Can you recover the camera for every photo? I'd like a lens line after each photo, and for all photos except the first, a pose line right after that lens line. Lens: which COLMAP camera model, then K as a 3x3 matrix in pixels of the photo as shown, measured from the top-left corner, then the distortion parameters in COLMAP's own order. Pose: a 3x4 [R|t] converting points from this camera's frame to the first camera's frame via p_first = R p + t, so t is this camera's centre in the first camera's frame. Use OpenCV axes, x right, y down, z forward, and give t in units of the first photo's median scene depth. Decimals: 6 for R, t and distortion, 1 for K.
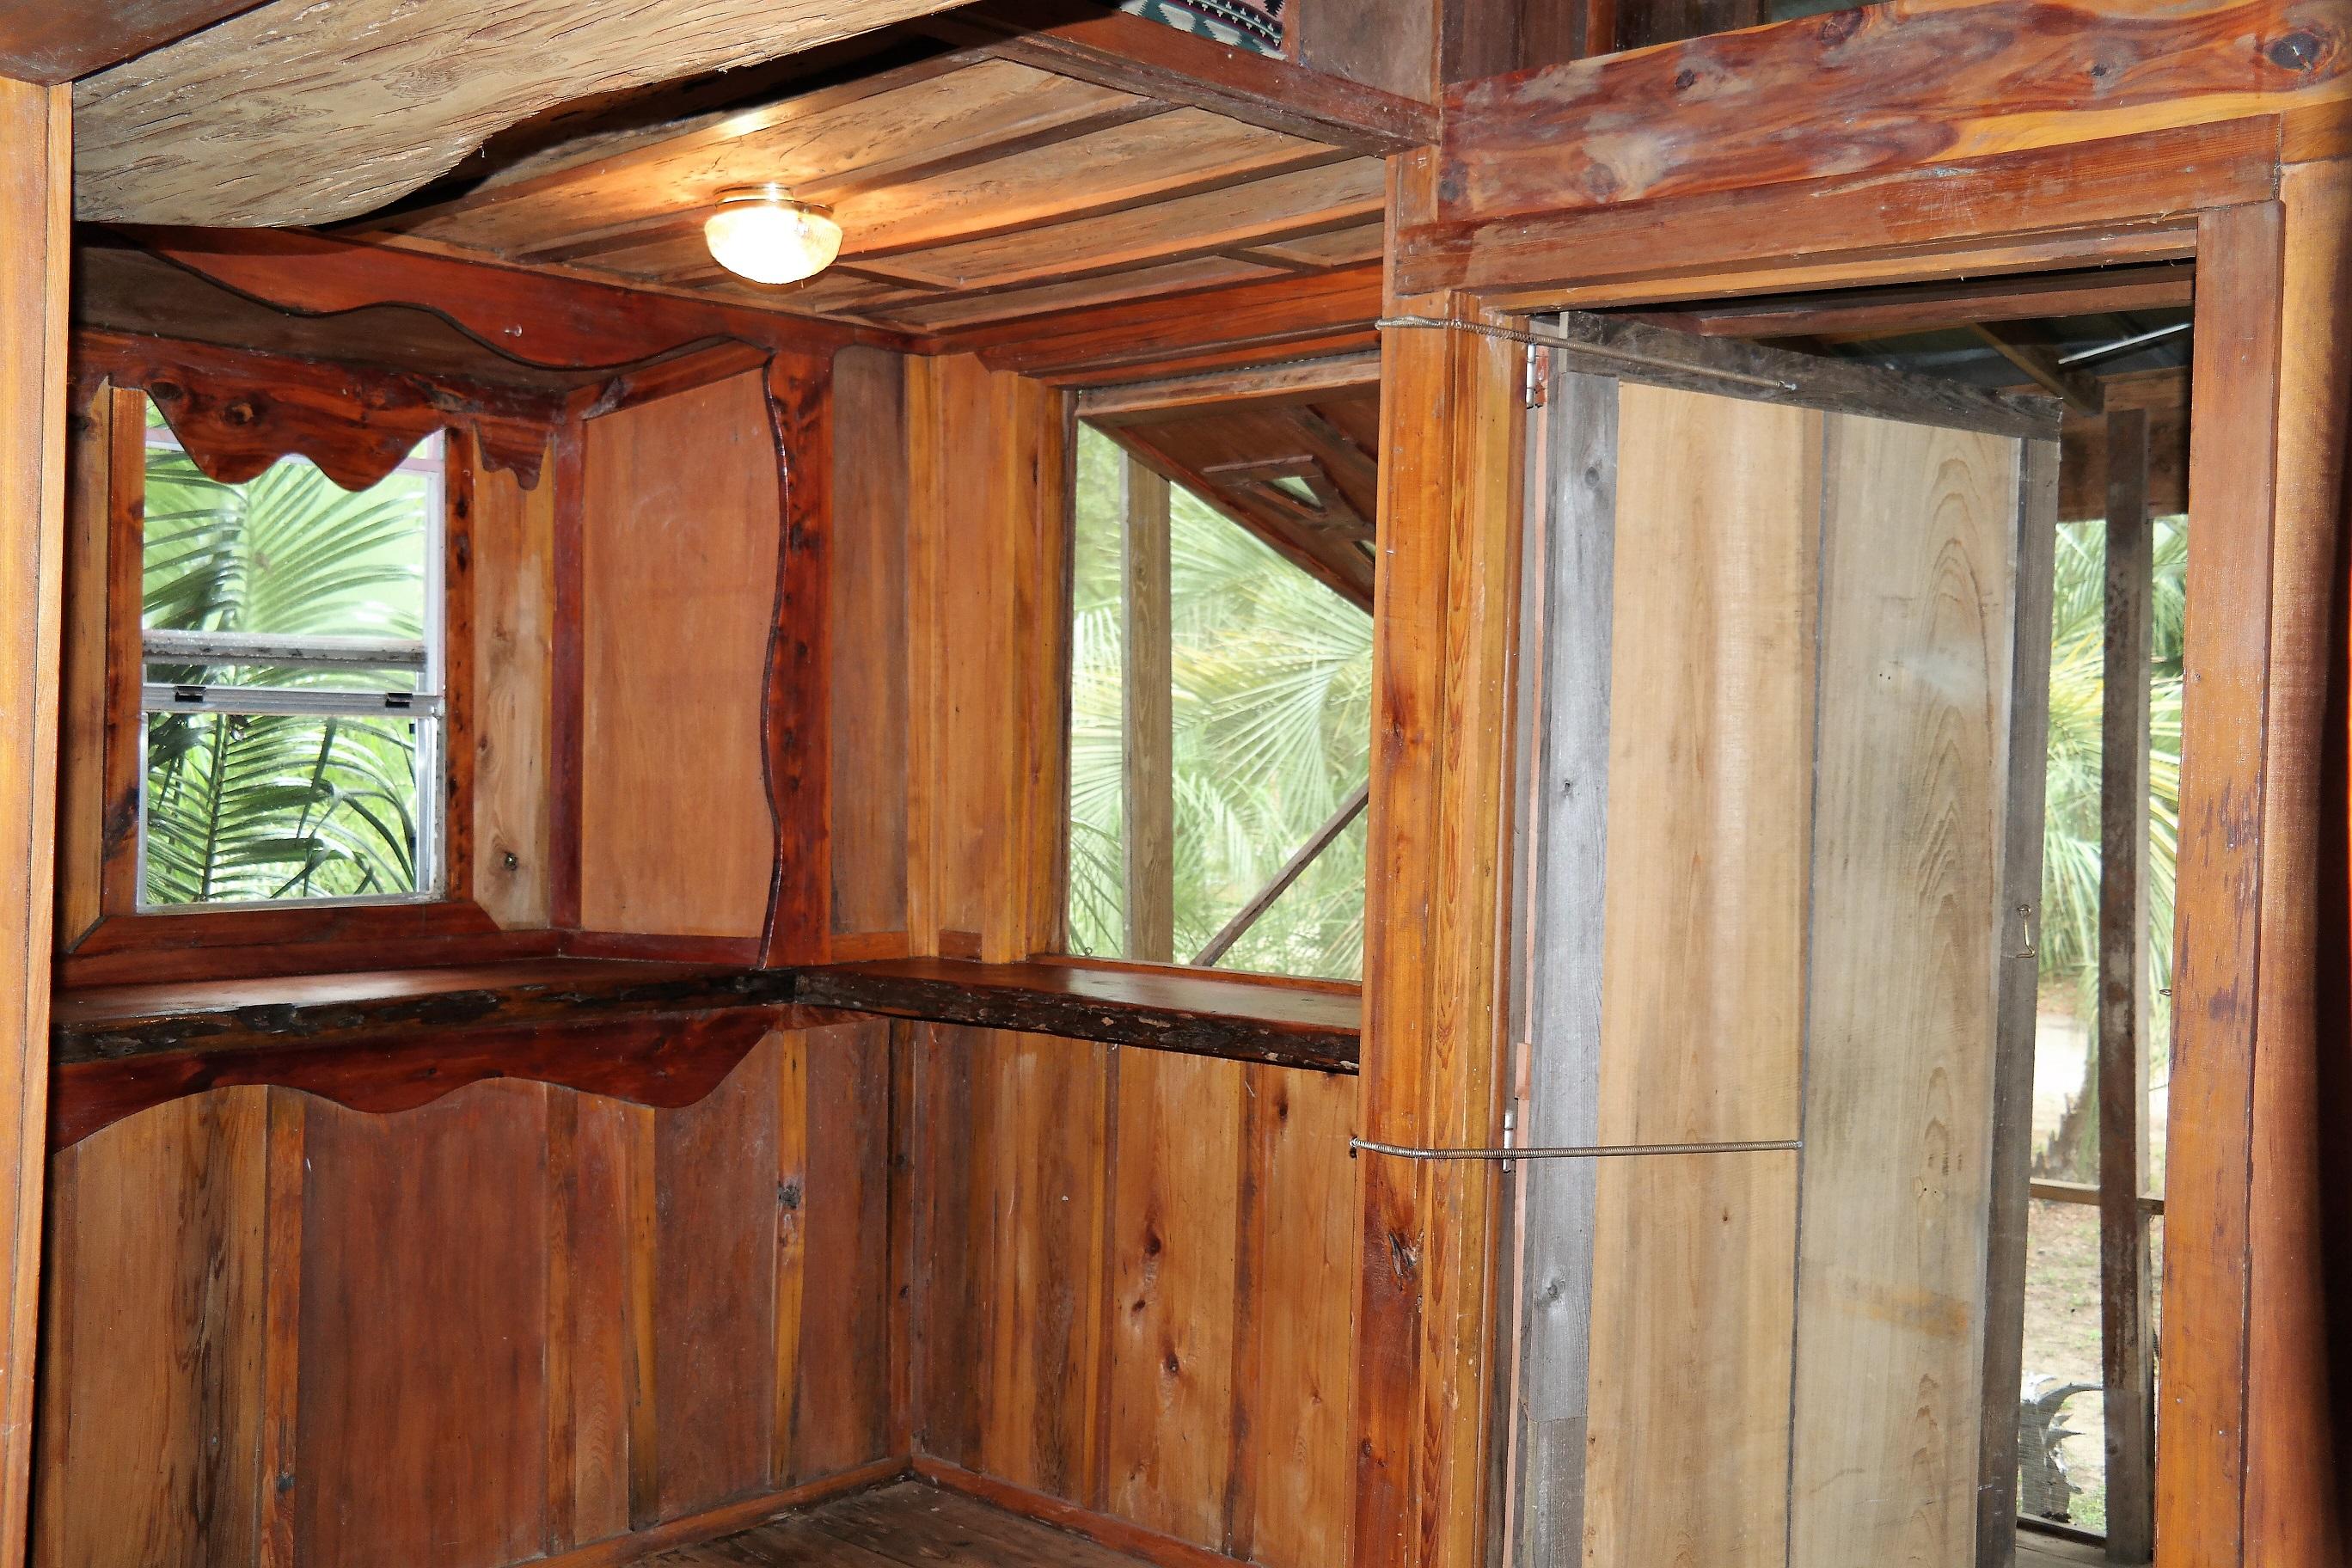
lens RADIAL K [[2364.3, 0, 1179.2], [0, 2364.3, 790.5], [0, 0, 1]] dist [-0.048069, 0.208208]
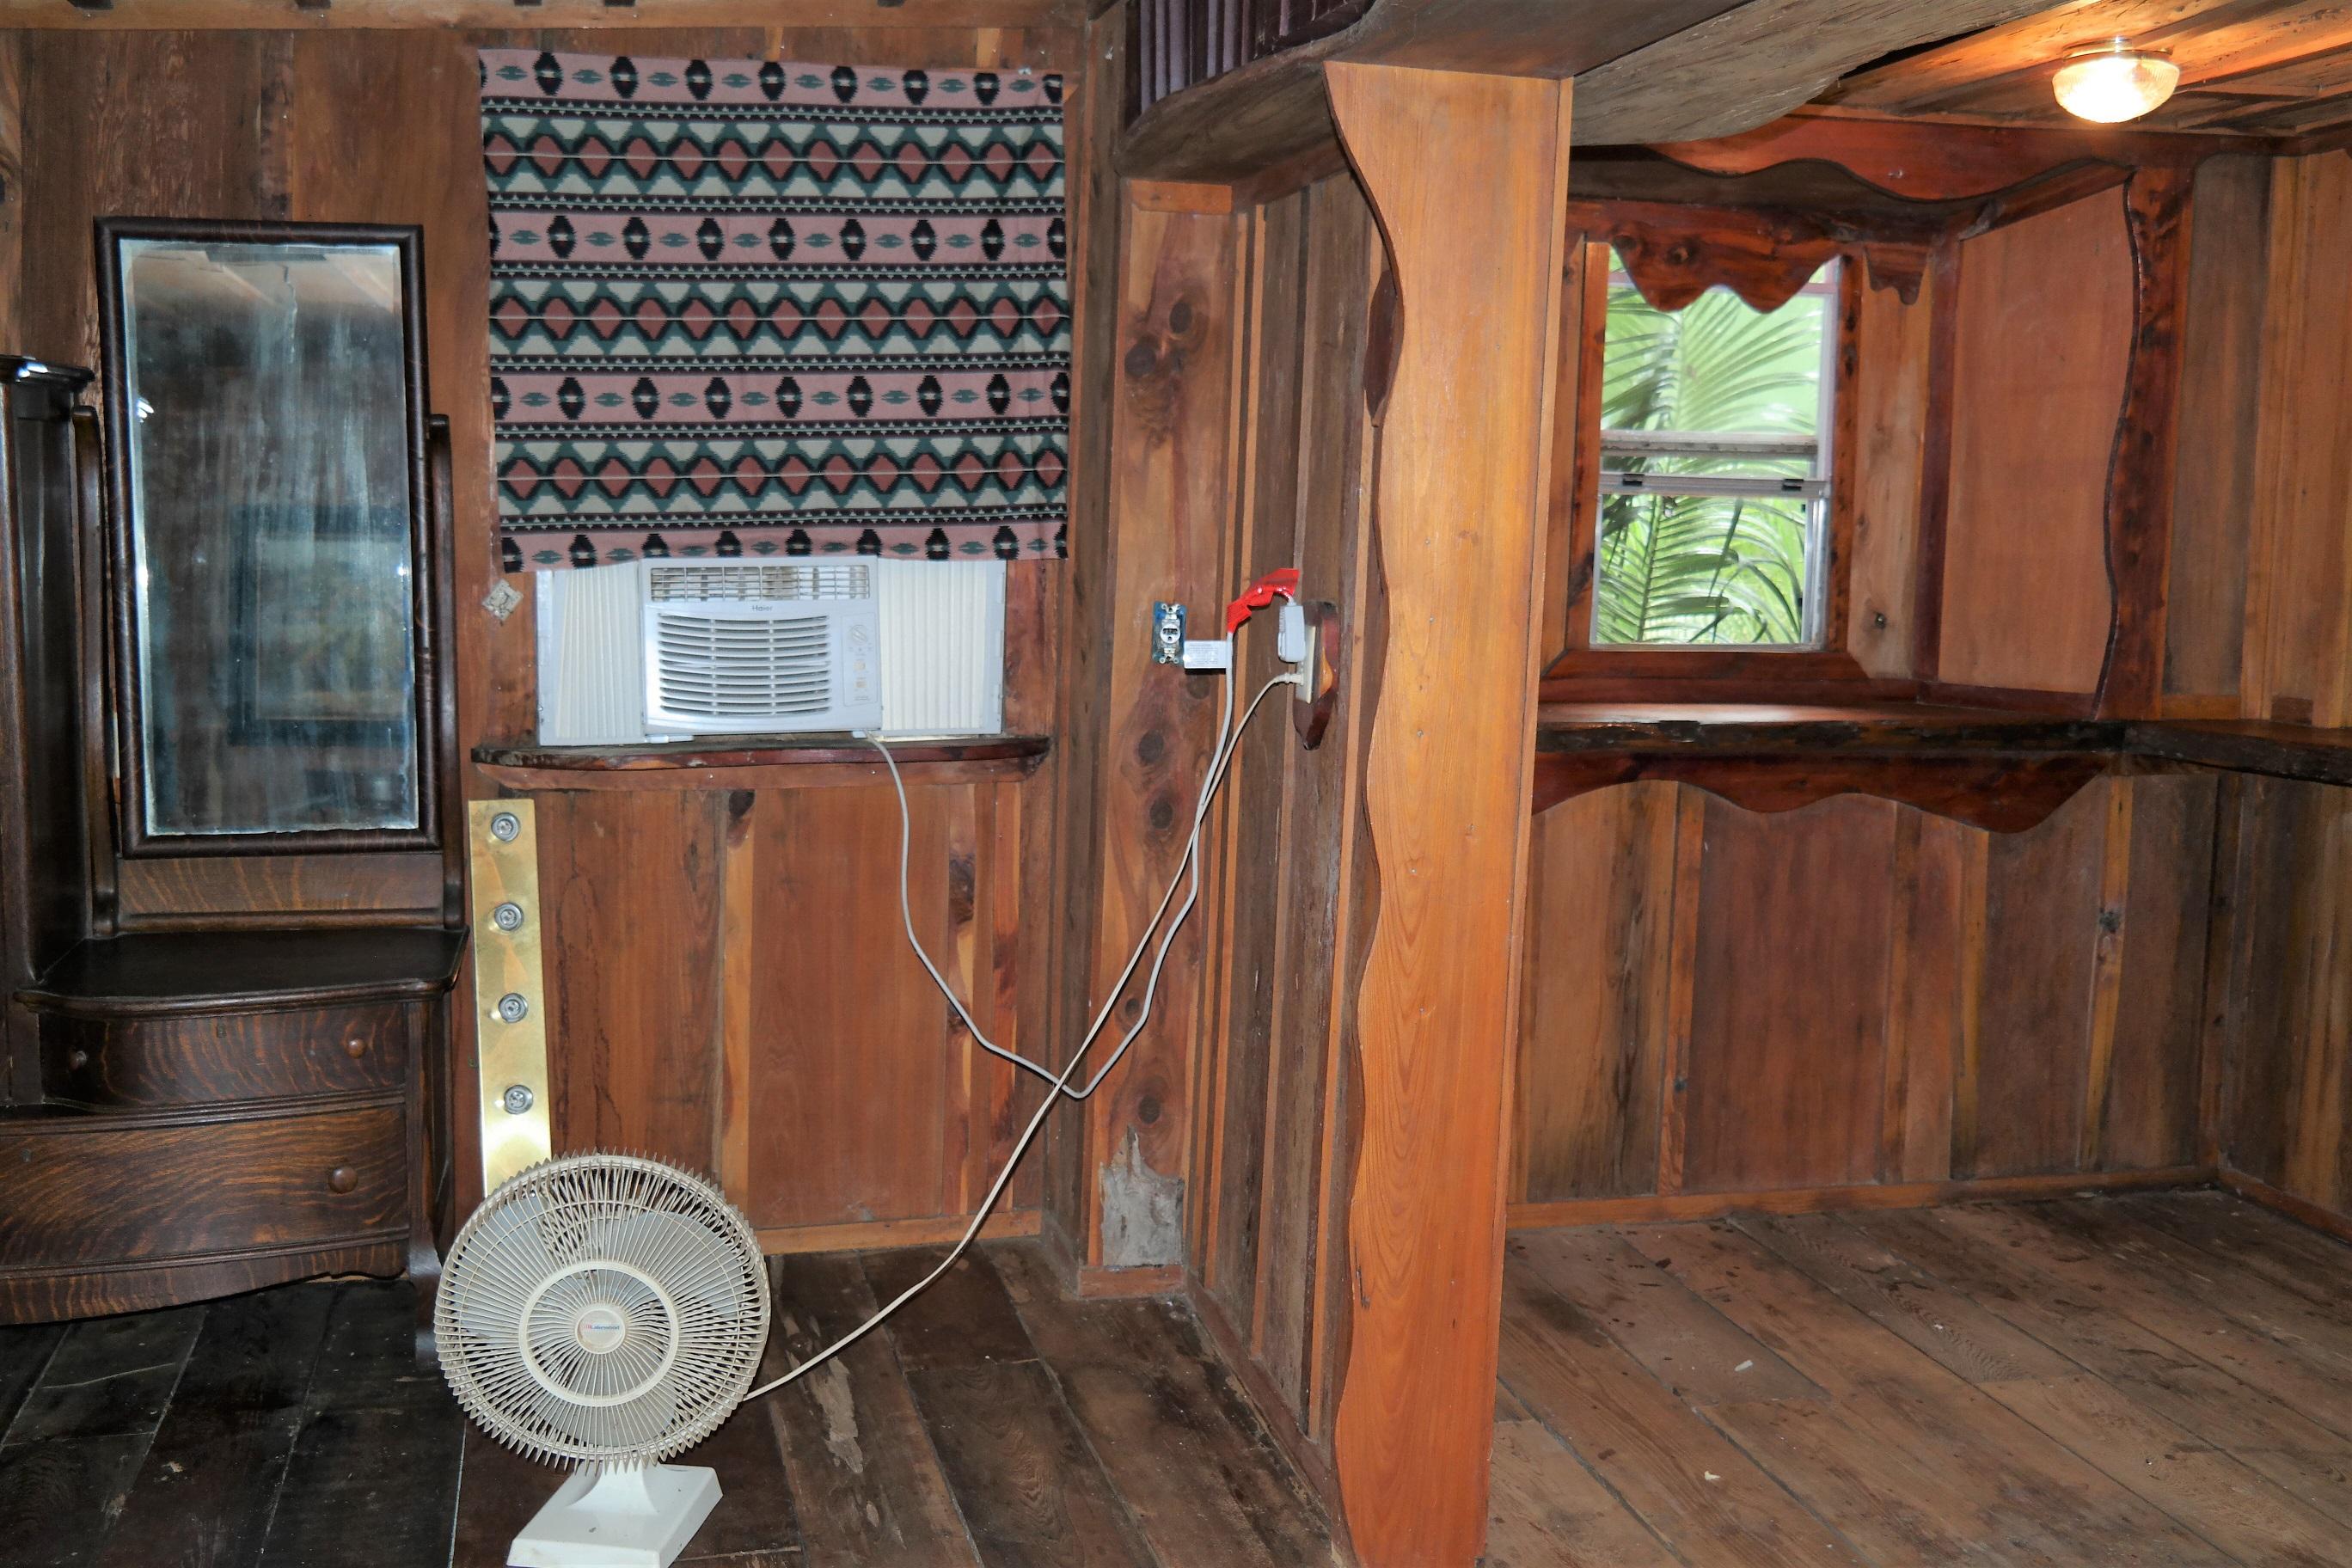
lens RADIAL K [[2397.1, 0, 1176.0], [0, 2397.1, 784.0], [0, 0, 1]] dist [-0.068112, 0.246310]
pose [[0.832367, 0.064927, -0.550409, 0.091477], [-0.018820, 0.995853, 0.089011, 0.011771], [0.553905, -0.063732, 0.830137, -0.208485]]
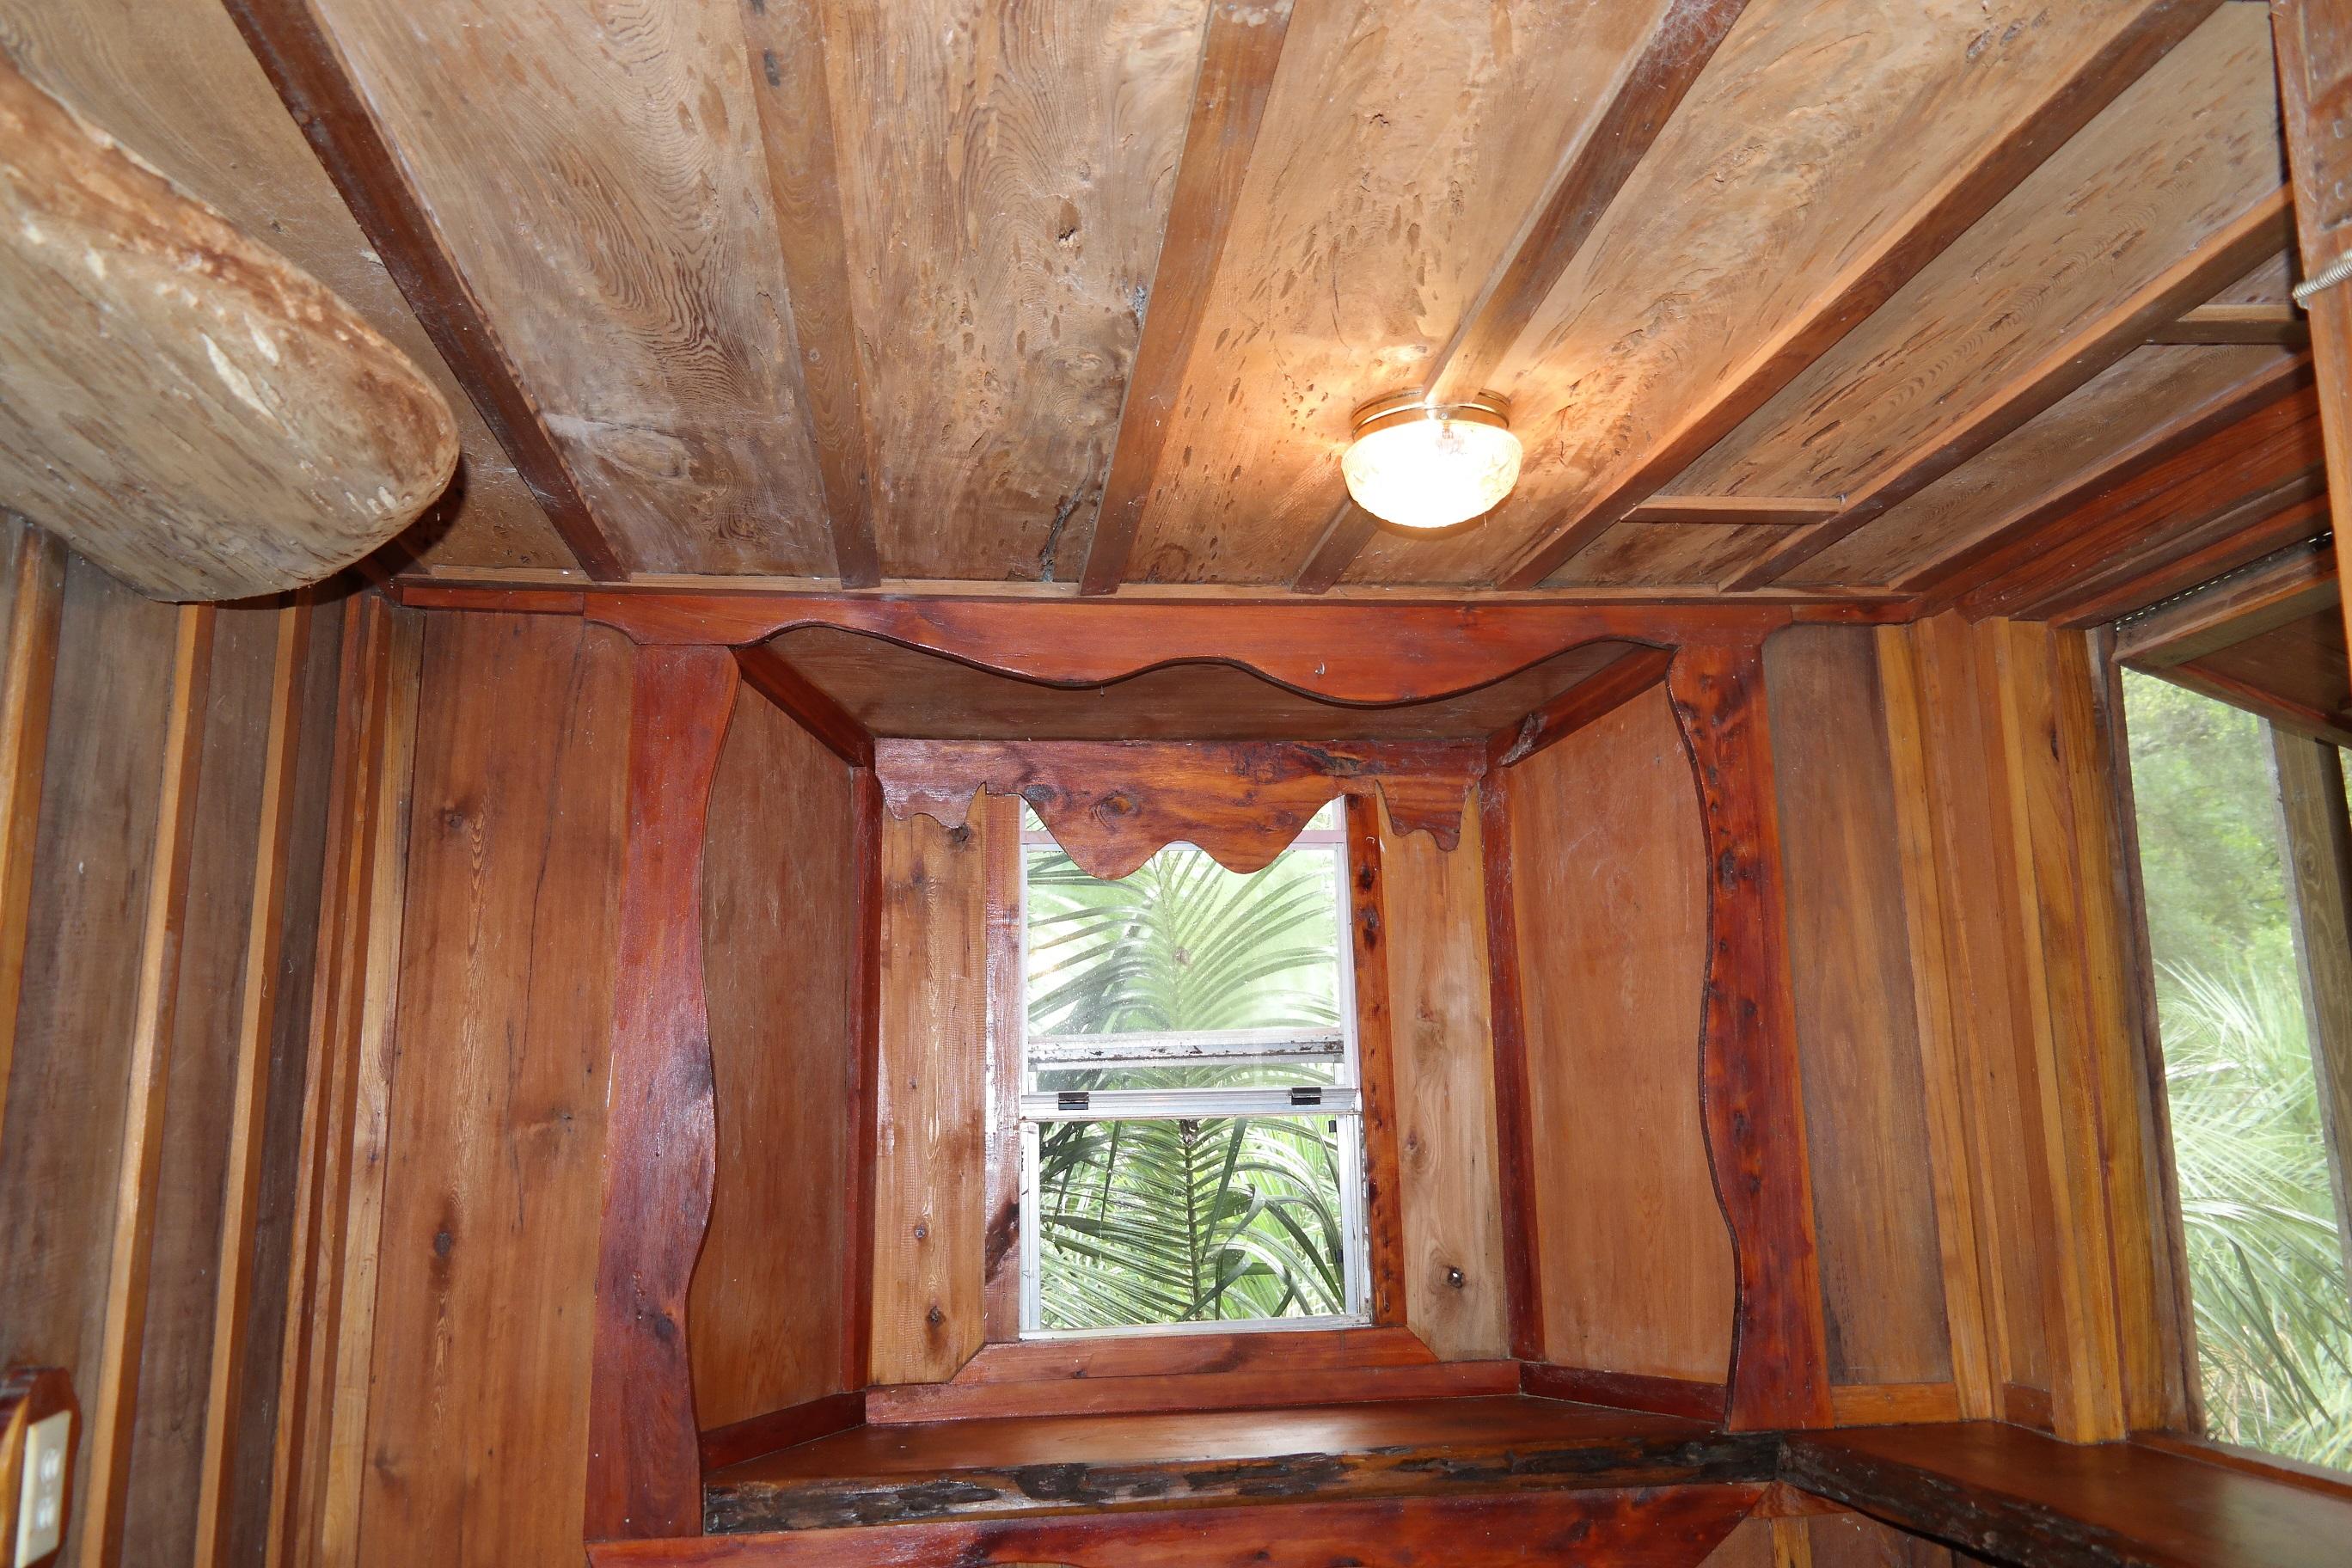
lens RADIAL K [[1877.5, 0, 1176.0], [0, 1877.5, 784.0], [0, 0, 1]] dist [0.012900, -0.006966]
pose [[0.763870, -0.146310, -0.628566, 0.100482], [0.025387, 0.980021, -0.197265, -0.014397], [0.644870, 0.134727, 0.752324, 0.399390]]
